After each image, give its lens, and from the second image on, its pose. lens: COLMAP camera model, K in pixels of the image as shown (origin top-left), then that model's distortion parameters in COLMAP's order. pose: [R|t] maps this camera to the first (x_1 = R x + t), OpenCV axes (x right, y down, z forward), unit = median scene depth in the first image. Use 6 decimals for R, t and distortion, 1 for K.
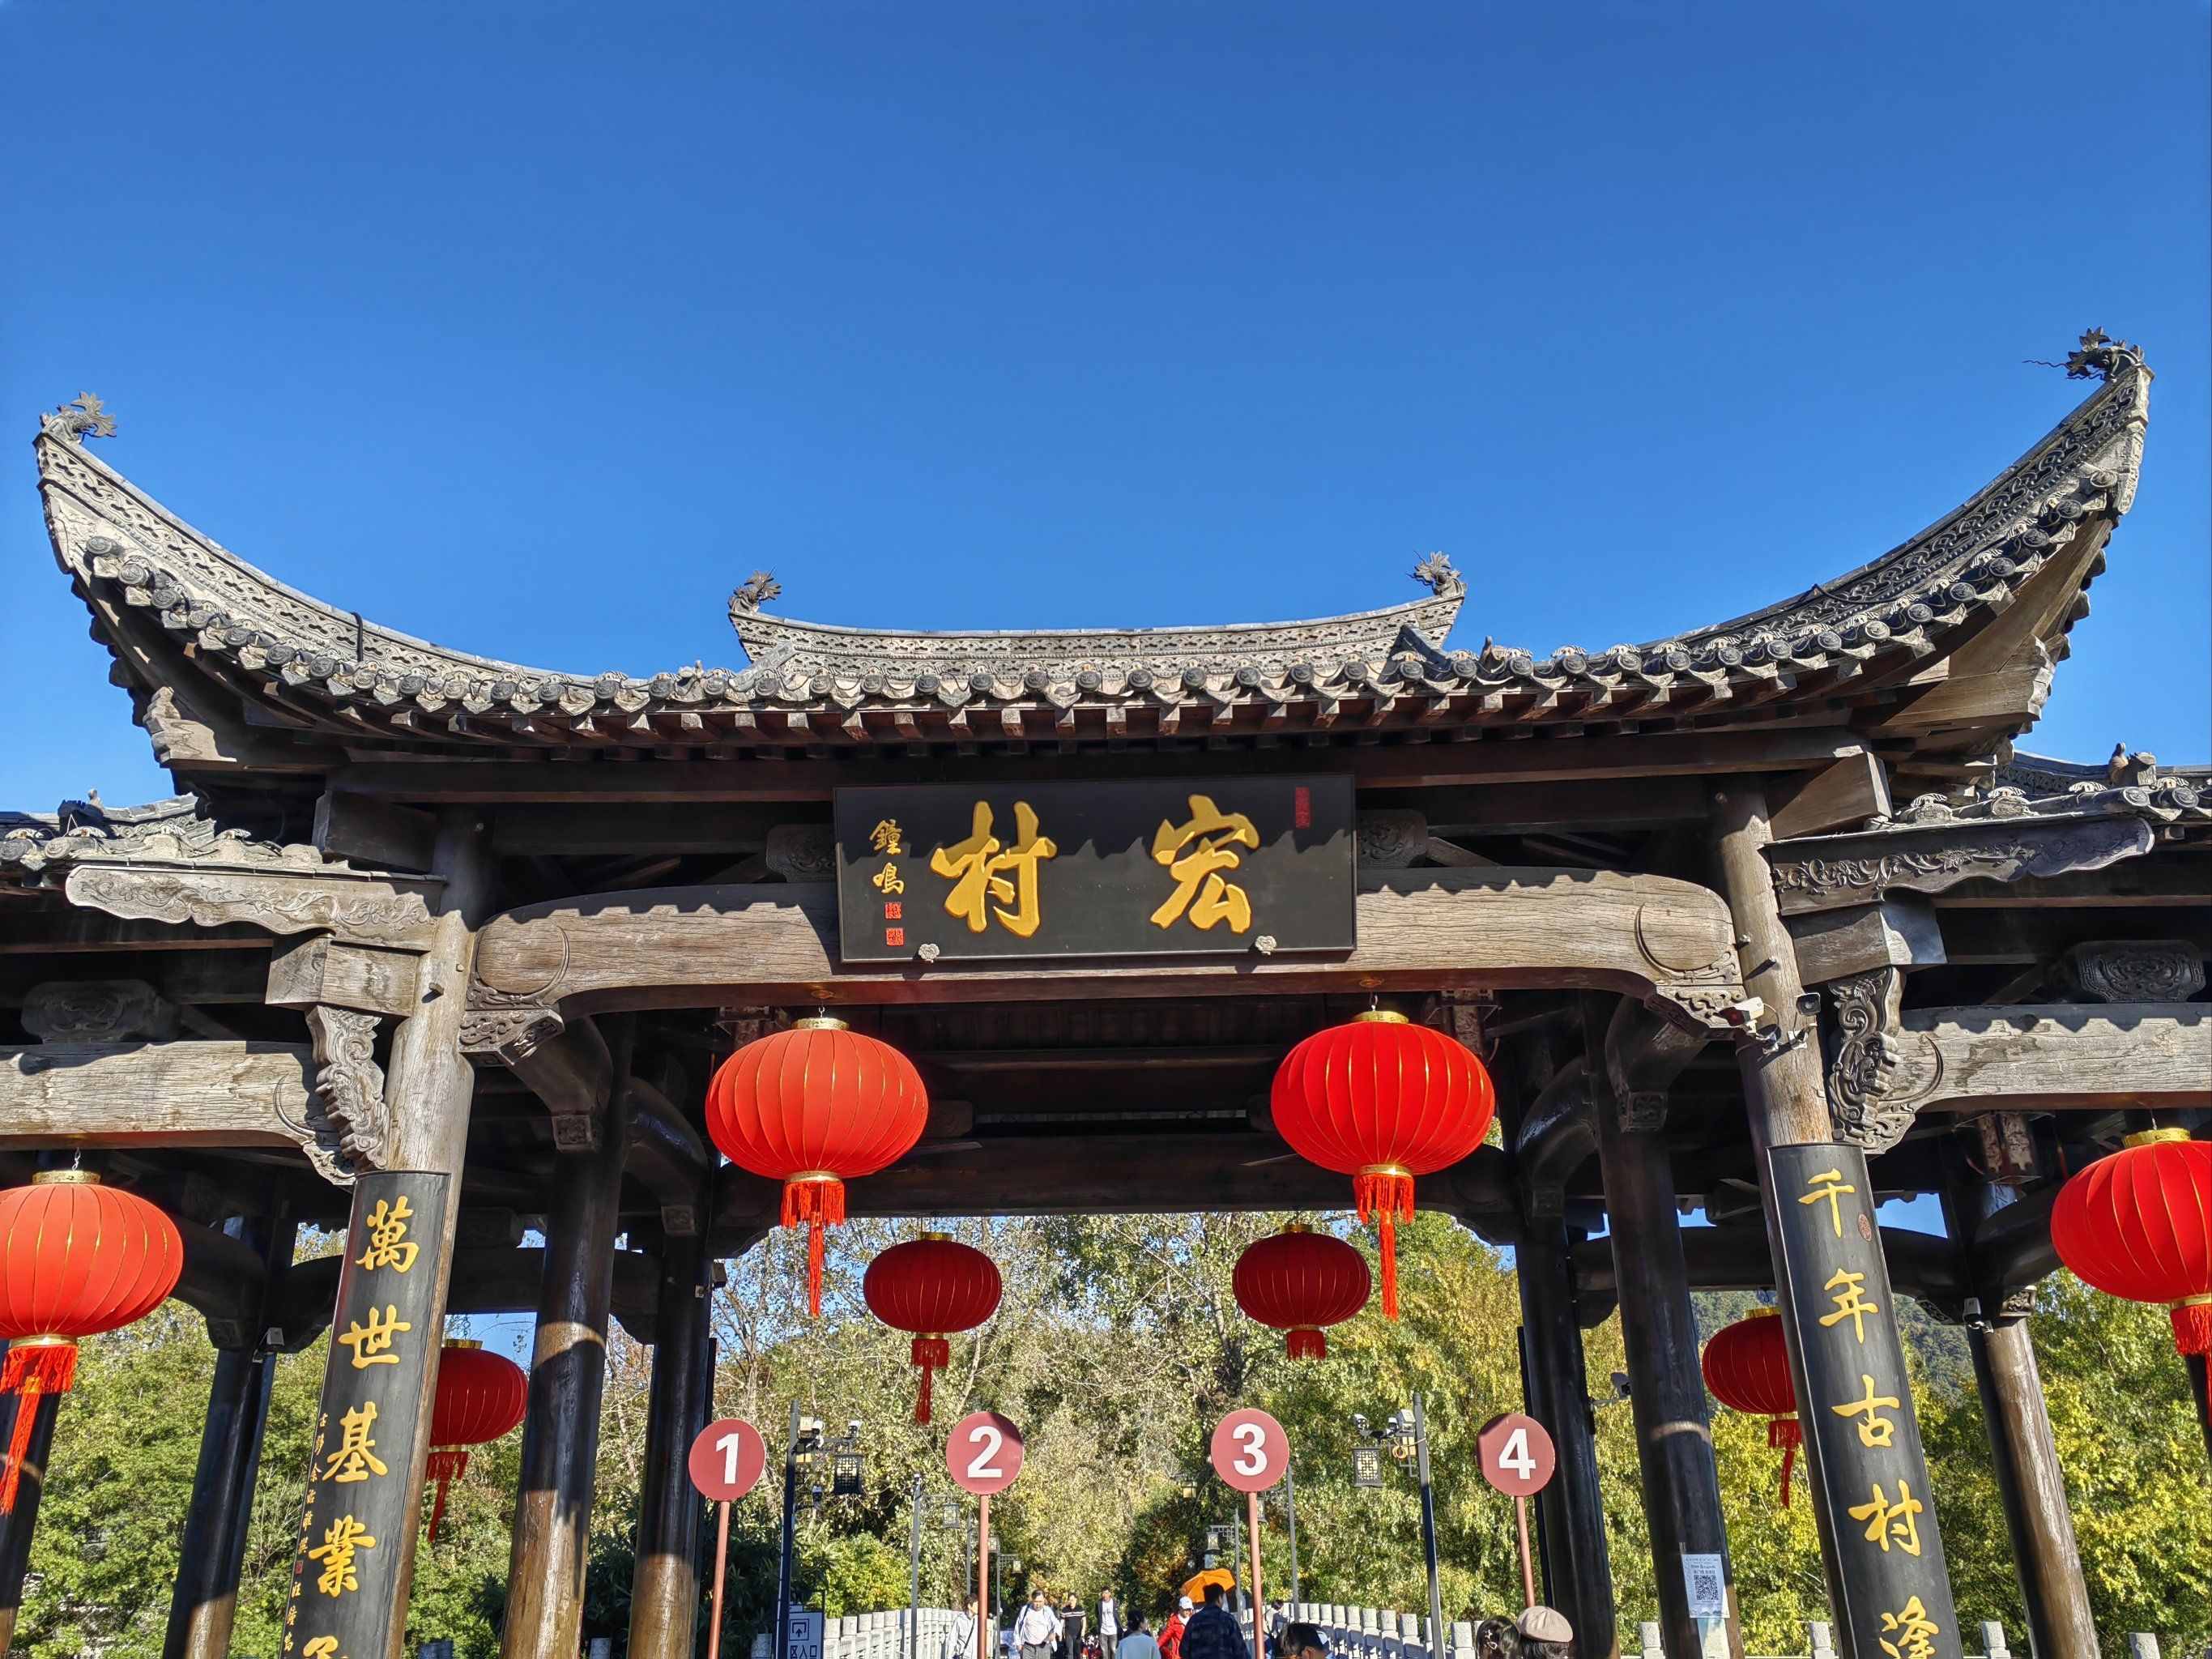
lens RADIAL K [[1821.4, 0, 1063.7], [0, 1821.4, 832.0], [0, 0, 1]] dist [0.019347, -0.008640]
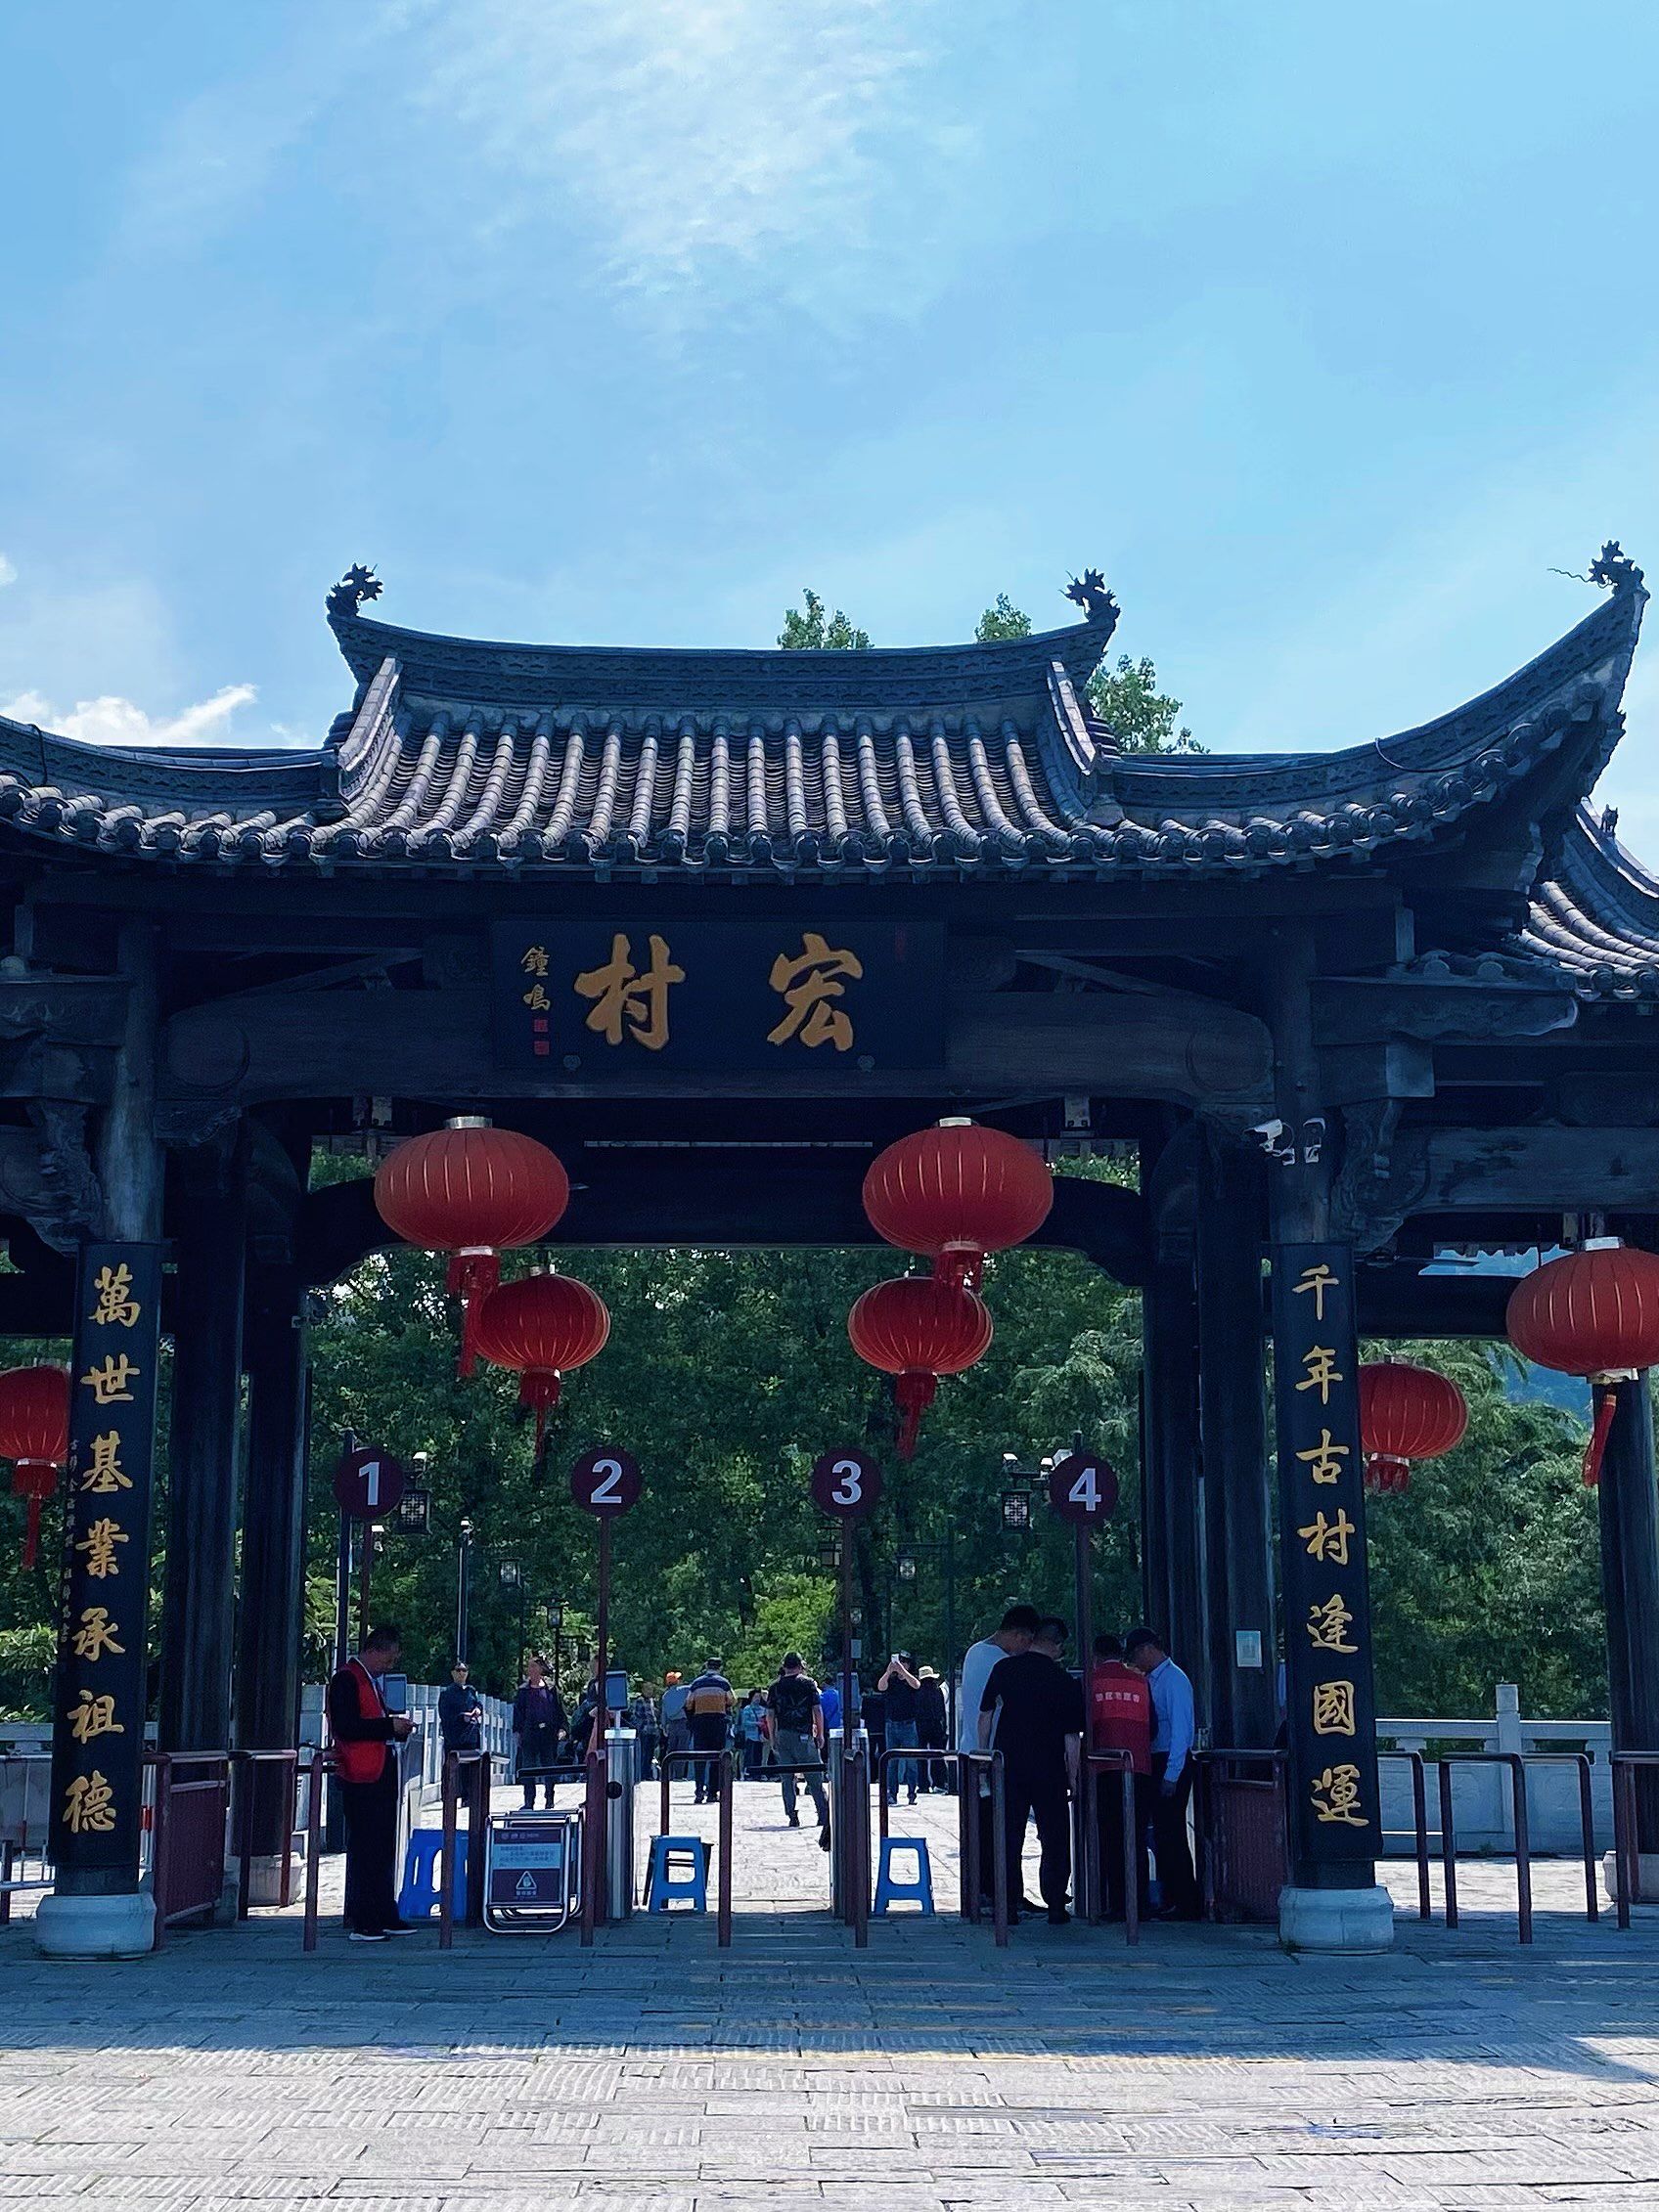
lens RADIAL K [[3042.9, 0, 829.5], [0, 3042.9, 1106.0], [0, 0, 1]] dist [0.030366, 0.041790]
pose [[0.998497, 0.021401, 0.050461, -0.008144], [-0.030861, 0.980338, 0.194898, -0.288436], [-0.045298, -0.196163, 0.979525, -0.897573]]
